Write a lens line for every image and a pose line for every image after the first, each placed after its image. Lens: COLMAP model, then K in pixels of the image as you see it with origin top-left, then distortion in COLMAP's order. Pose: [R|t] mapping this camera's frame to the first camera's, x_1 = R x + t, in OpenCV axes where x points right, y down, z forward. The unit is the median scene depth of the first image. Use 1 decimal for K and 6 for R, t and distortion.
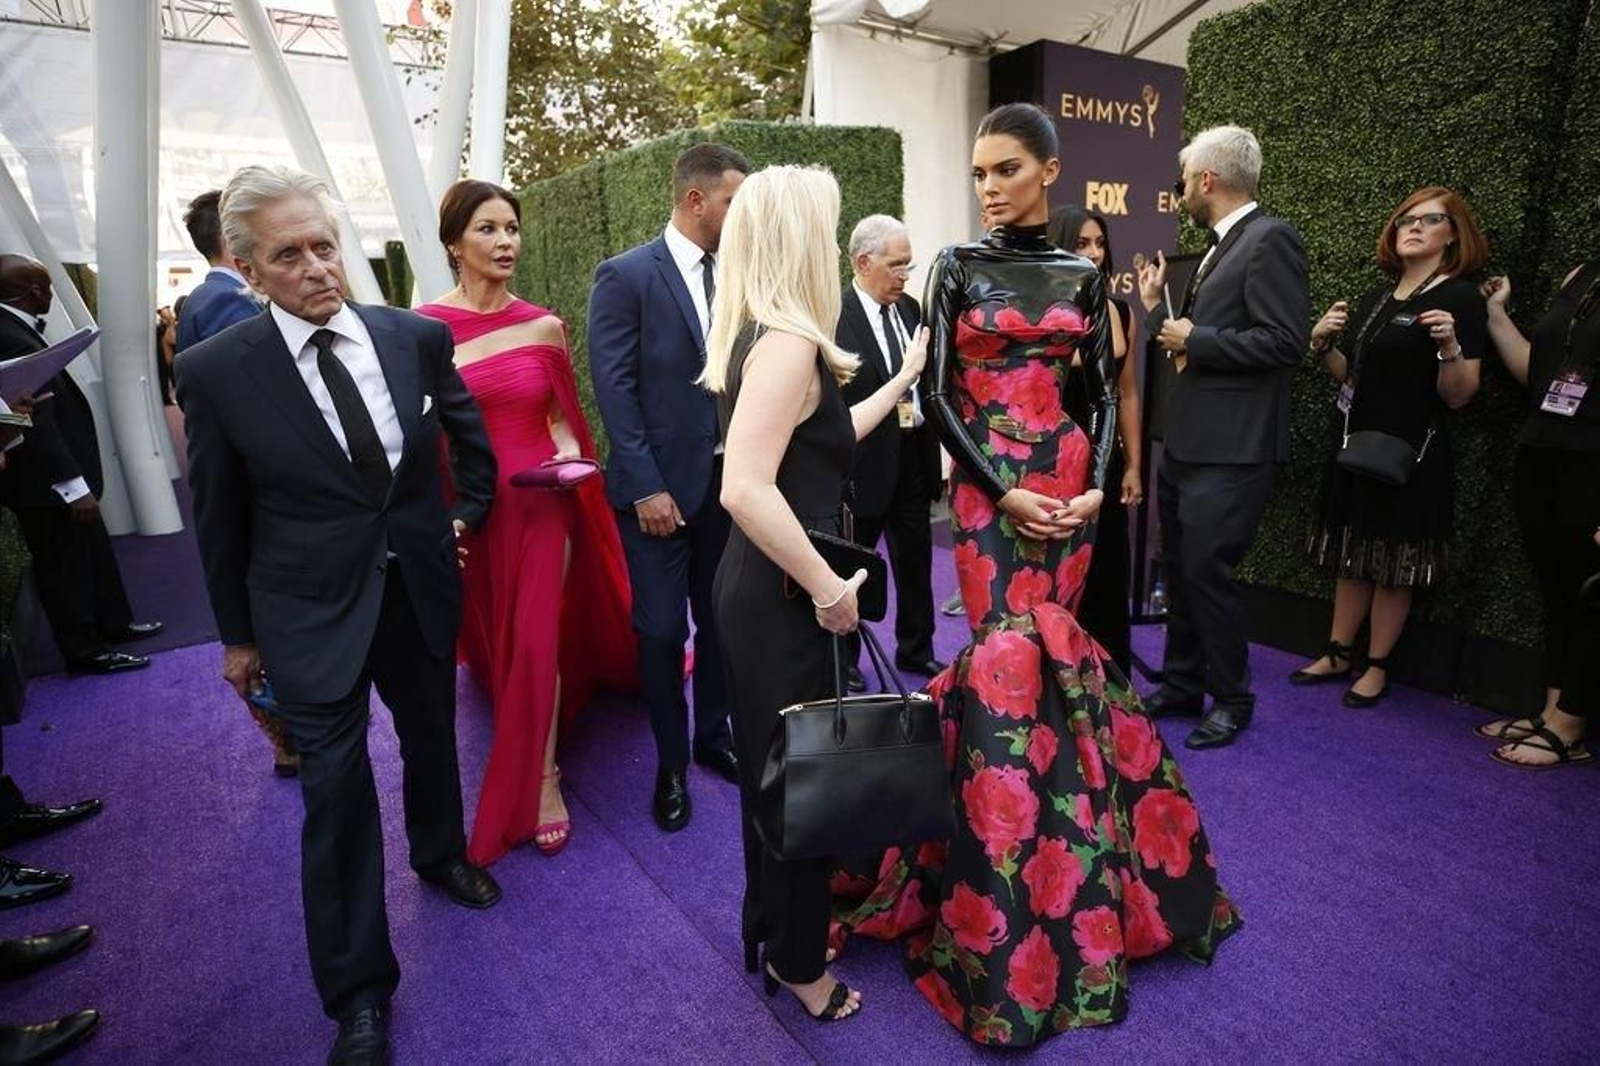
lens RADIAL K [[964.8, 0, 796.2], [0, 964.8, 526.3], [0, 0, 1]] dist [0.000741, 0.001708]
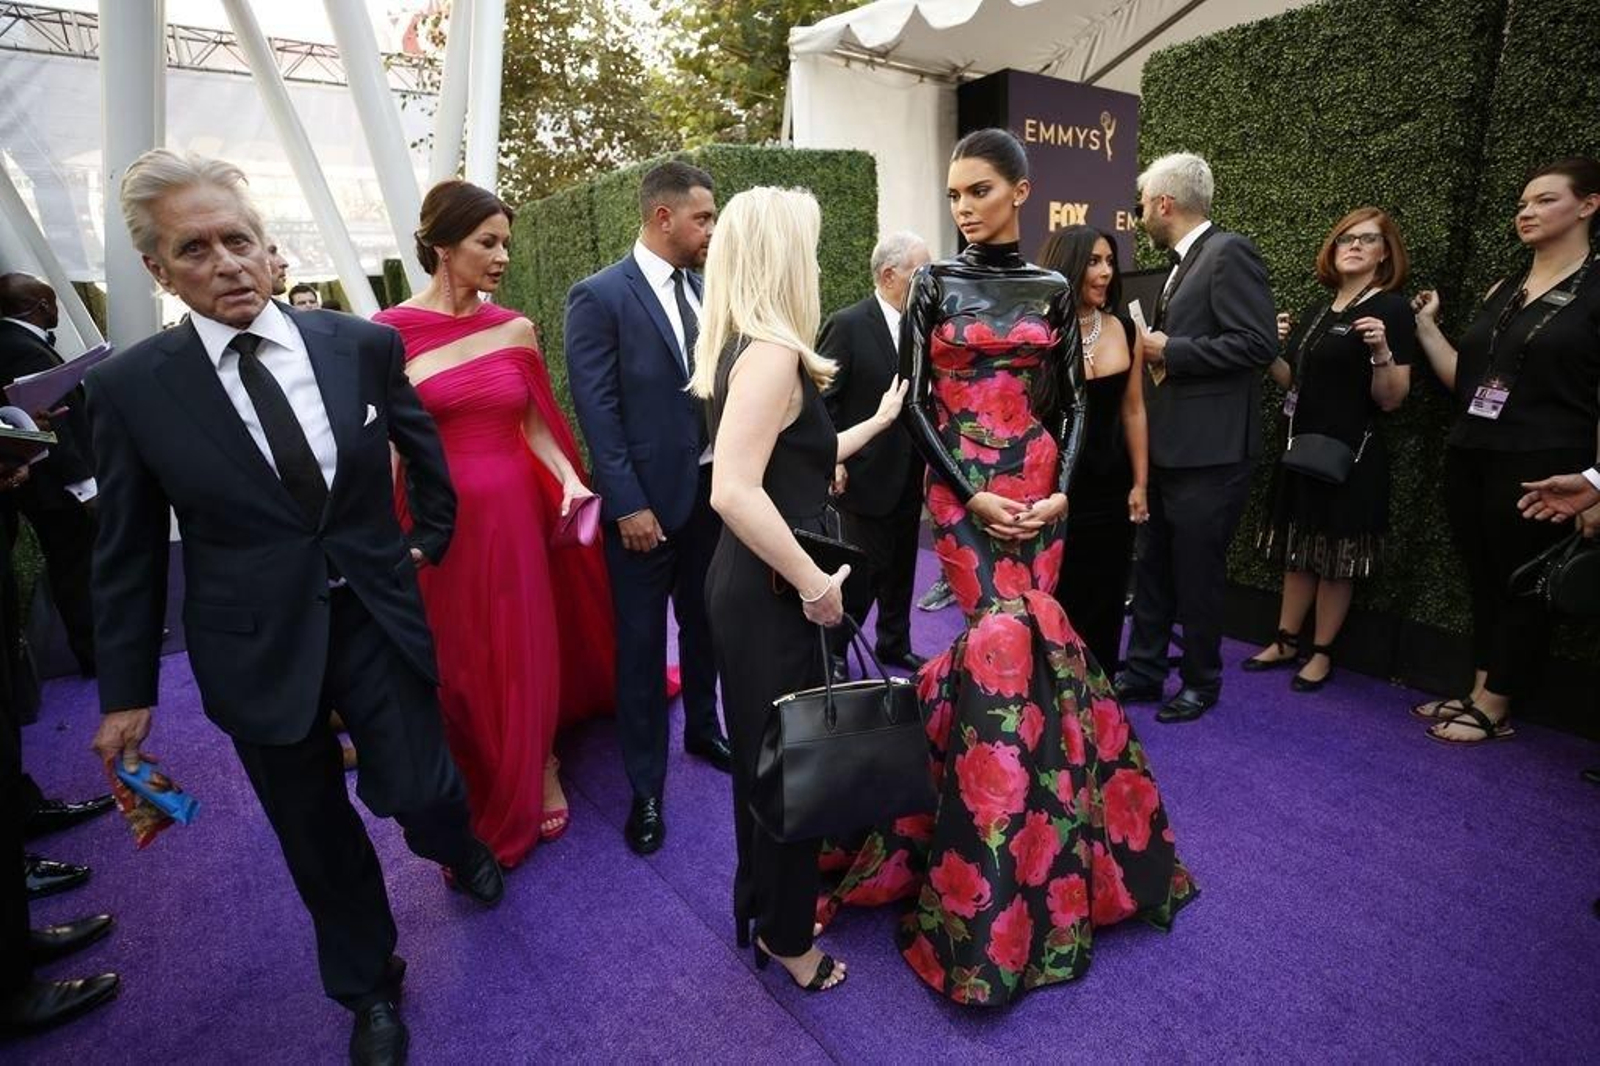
lens RADIAL K [[1029.5, 0, 801.8], [0, 1029.5, 529.4], [0, 0, 1]] dist [0.000454, 0.005263]
pose [[0.999498, -0.009843, 0.030111, -0.009733], [0.010188, 0.999884, -0.011339, 0.013841], [-0.029996, 0.011640, 0.999482, -0.122801]]
